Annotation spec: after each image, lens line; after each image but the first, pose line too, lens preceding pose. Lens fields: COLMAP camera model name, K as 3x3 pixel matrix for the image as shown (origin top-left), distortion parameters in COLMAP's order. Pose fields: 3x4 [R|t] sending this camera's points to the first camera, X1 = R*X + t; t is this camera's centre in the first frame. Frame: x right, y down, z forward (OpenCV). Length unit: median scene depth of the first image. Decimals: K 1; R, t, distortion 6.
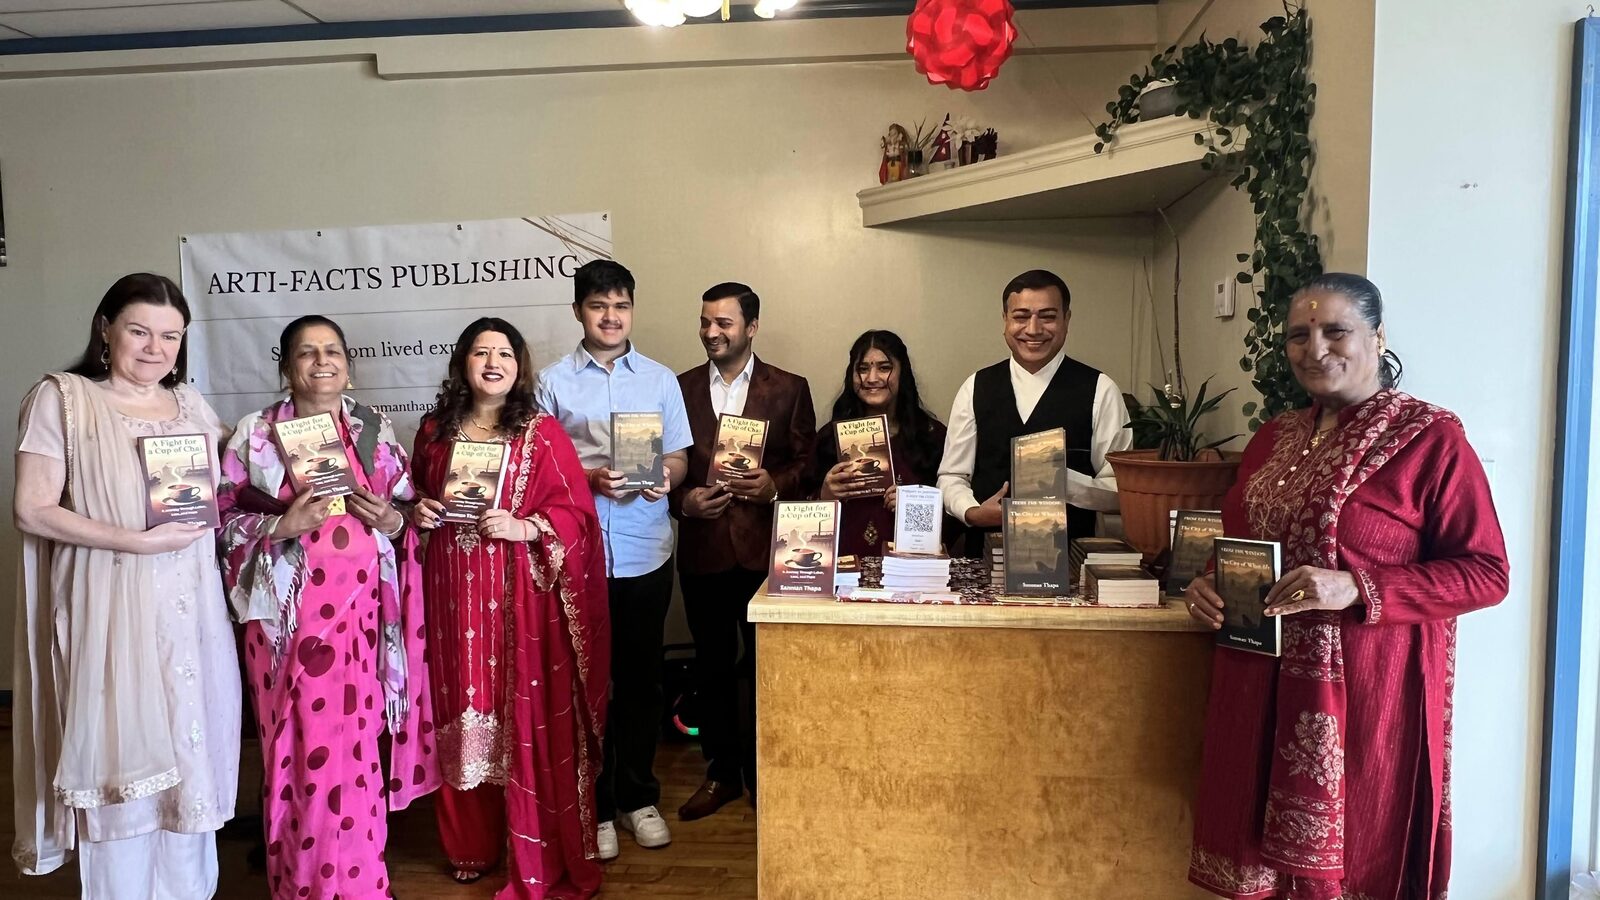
lens RADIAL K [[1136.8, 0, 791.5], [0, 1136.8, 459.4], [0, 0, 1]] dist [0.075371, -0.121420]
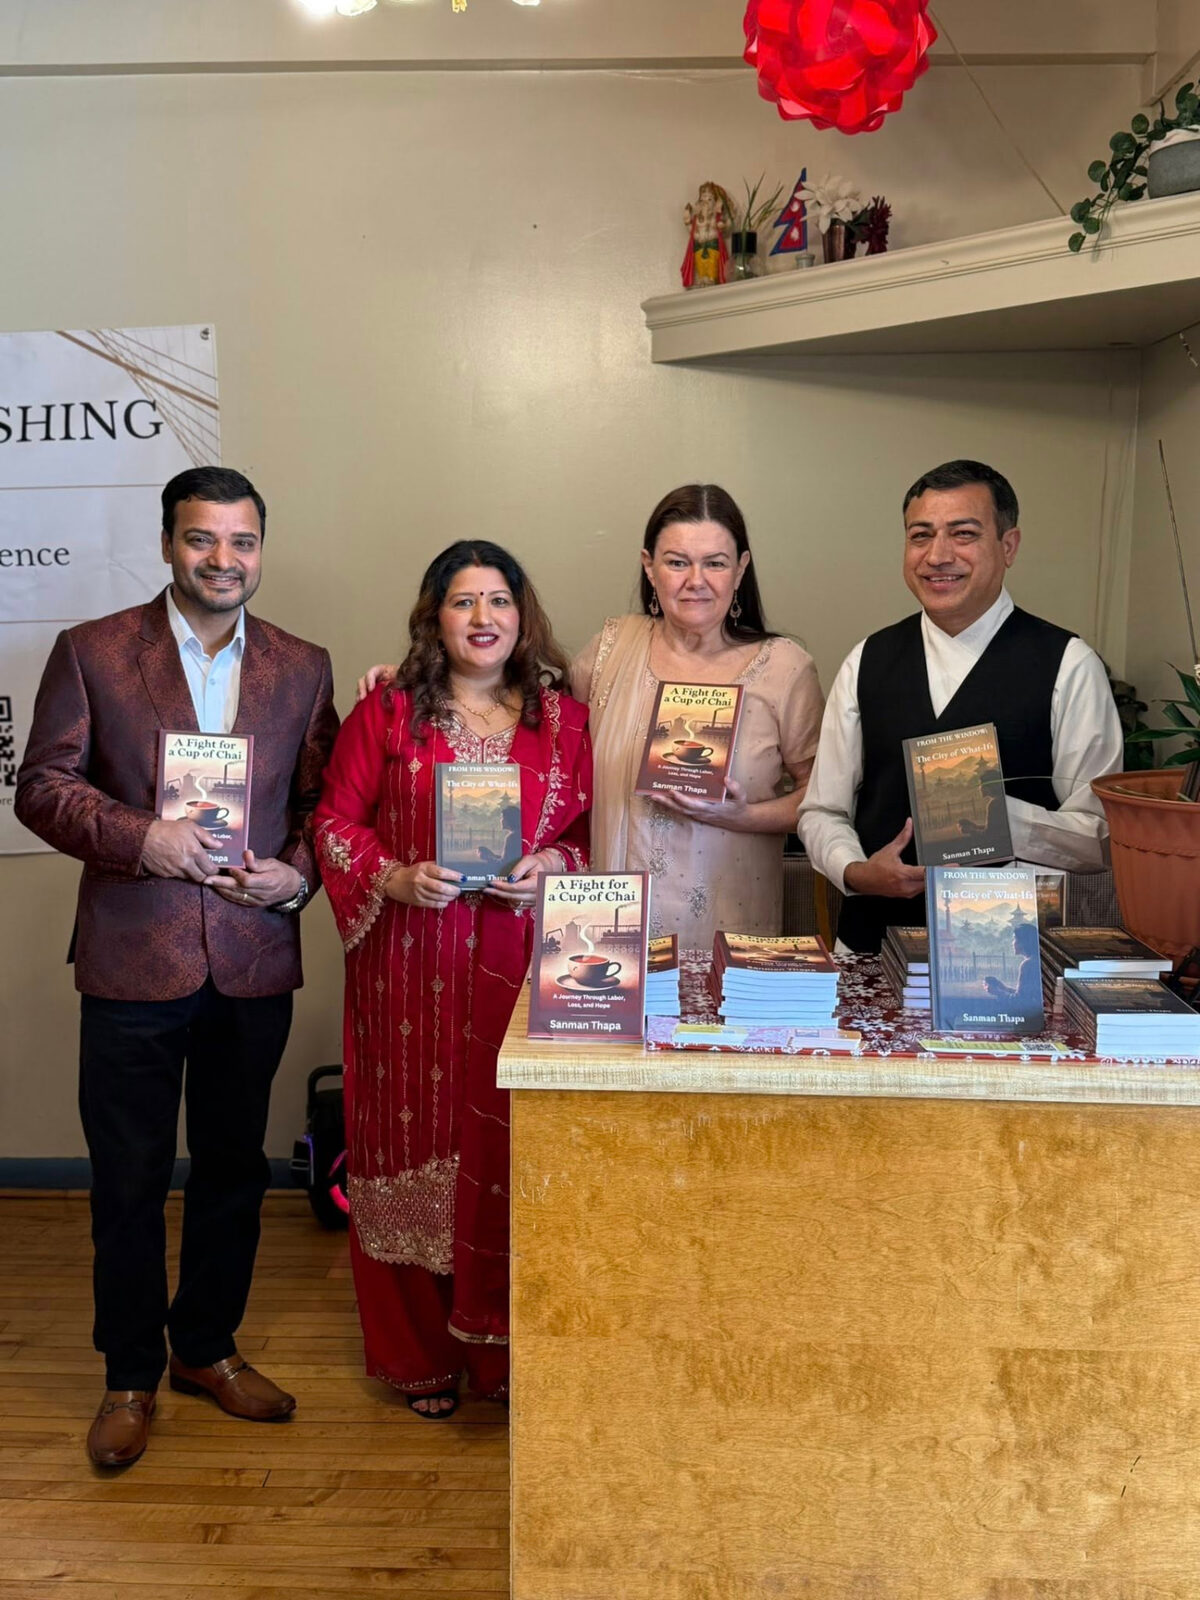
lens RADIAL K [[1795.1, 0, 600.0], [0, 1795.1, 800.0], [0, 0, 1]] dist [0.242310, -0.508942]
pose [[0.997676, 0.000132, 0.068140, -0.044473], [-0.004129, 0.998278, 0.058523, -0.052170], [-0.068015, -0.058668, 0.995958, 0.084147]]
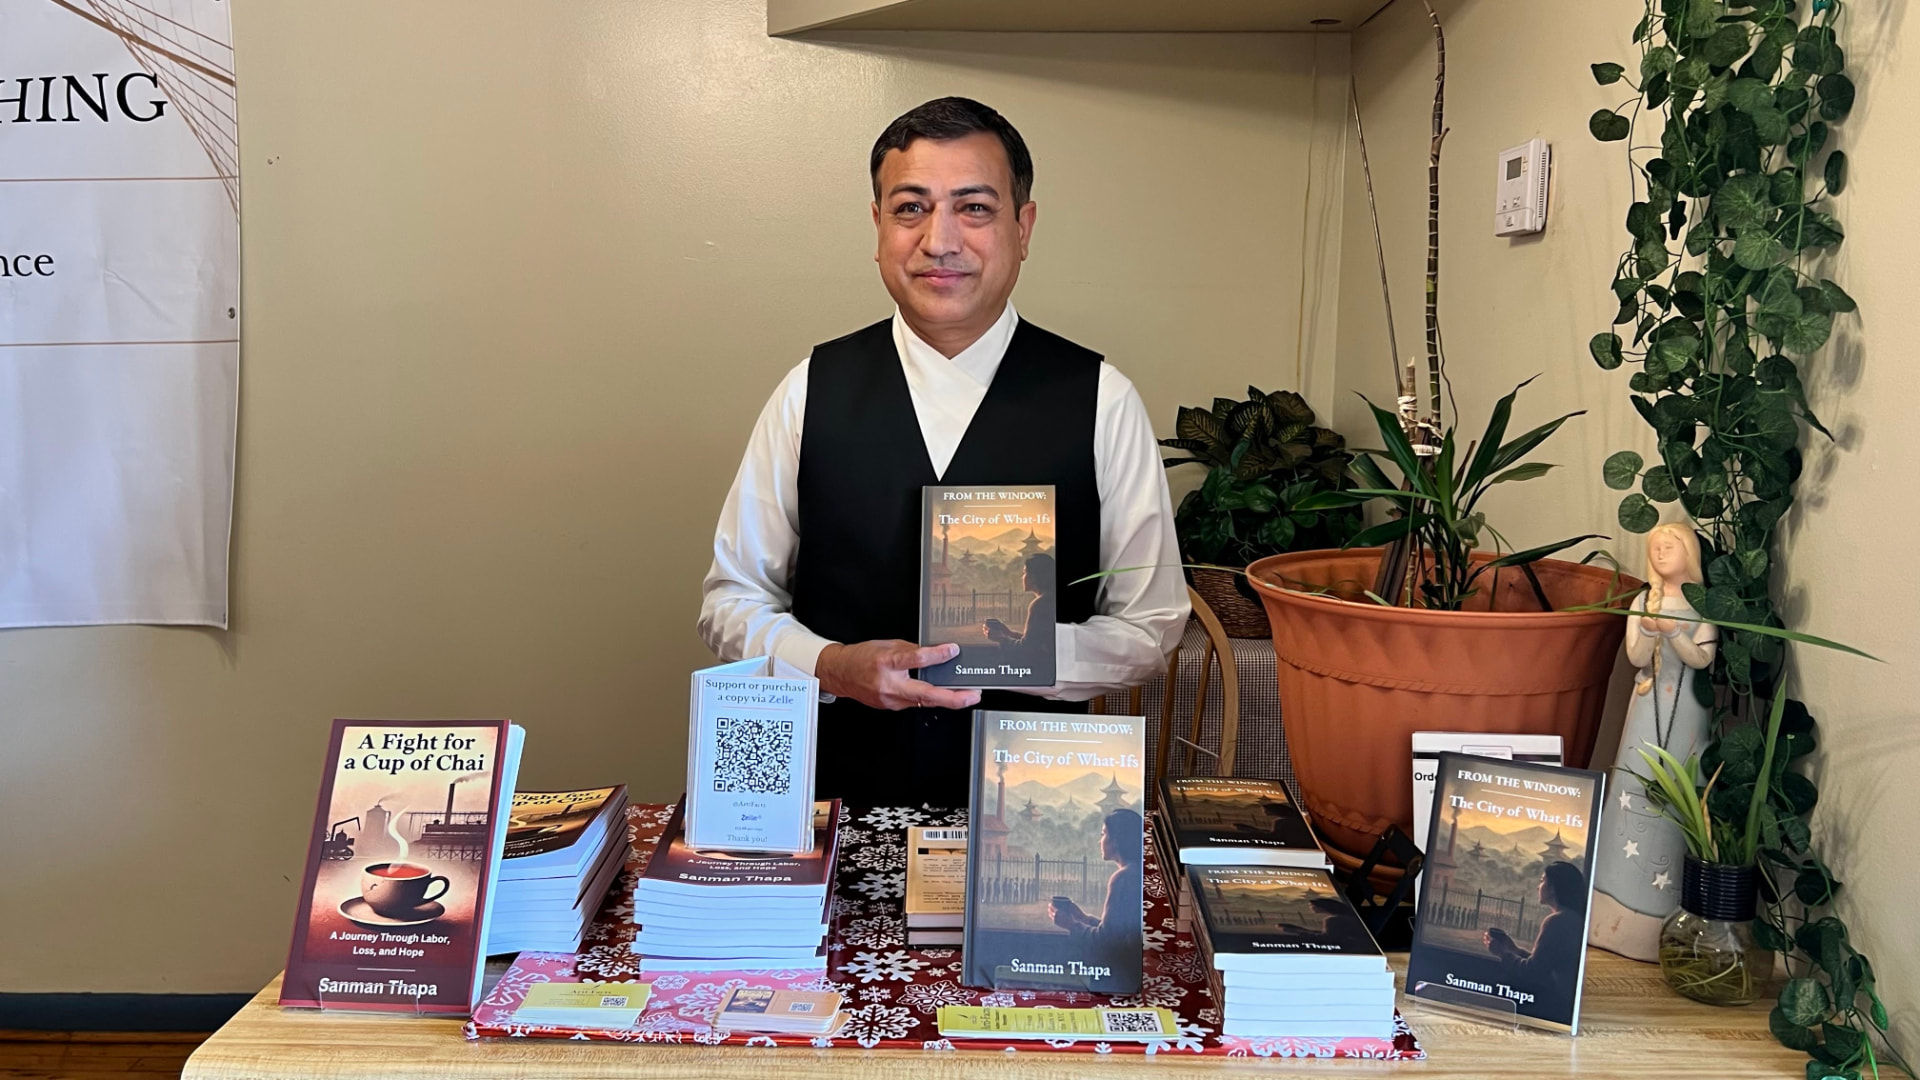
lens RADIAL K [[1580.4, 0, 960.6], [0, 1580.4, 552.5], [0, 0, 1]] dist [0.089181, -0.108145]
pose [[0.995436, 0.005938, 0.095243, 0.127684], [-0.012214, 0.997781, 0.065455, -0.047896], [-0.094643, -0.066320, 0.993300, 0.482713]]
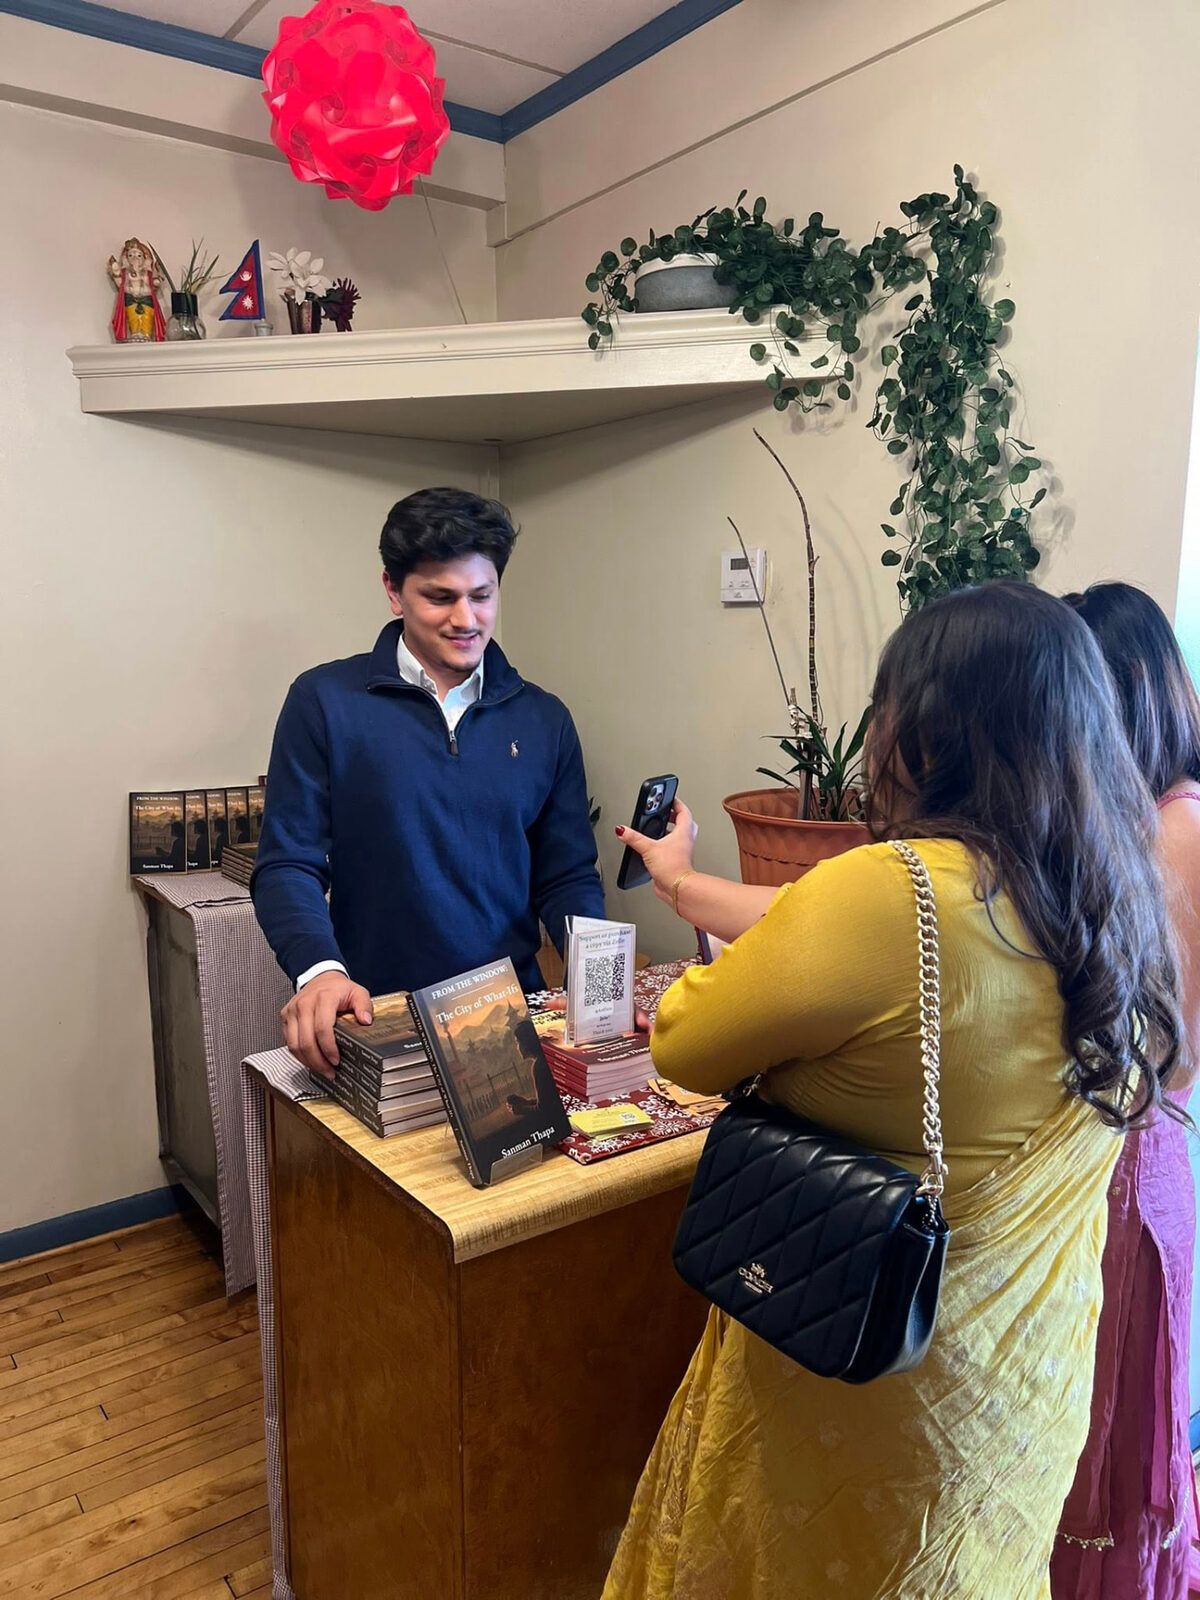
lens RADIAL K [[1155.7, 0, 601.1], [0, 1155.7, 792.6], [0, 0, 1]] dist [0.031984, 0.000315]
pose [[0.737999, -0.107208, 0.666231, -0.256502], [0.043207, 0.992780, 0.111894, -0.102482], [-0.673417, -0.053792, 0.737303, 0.581026]]
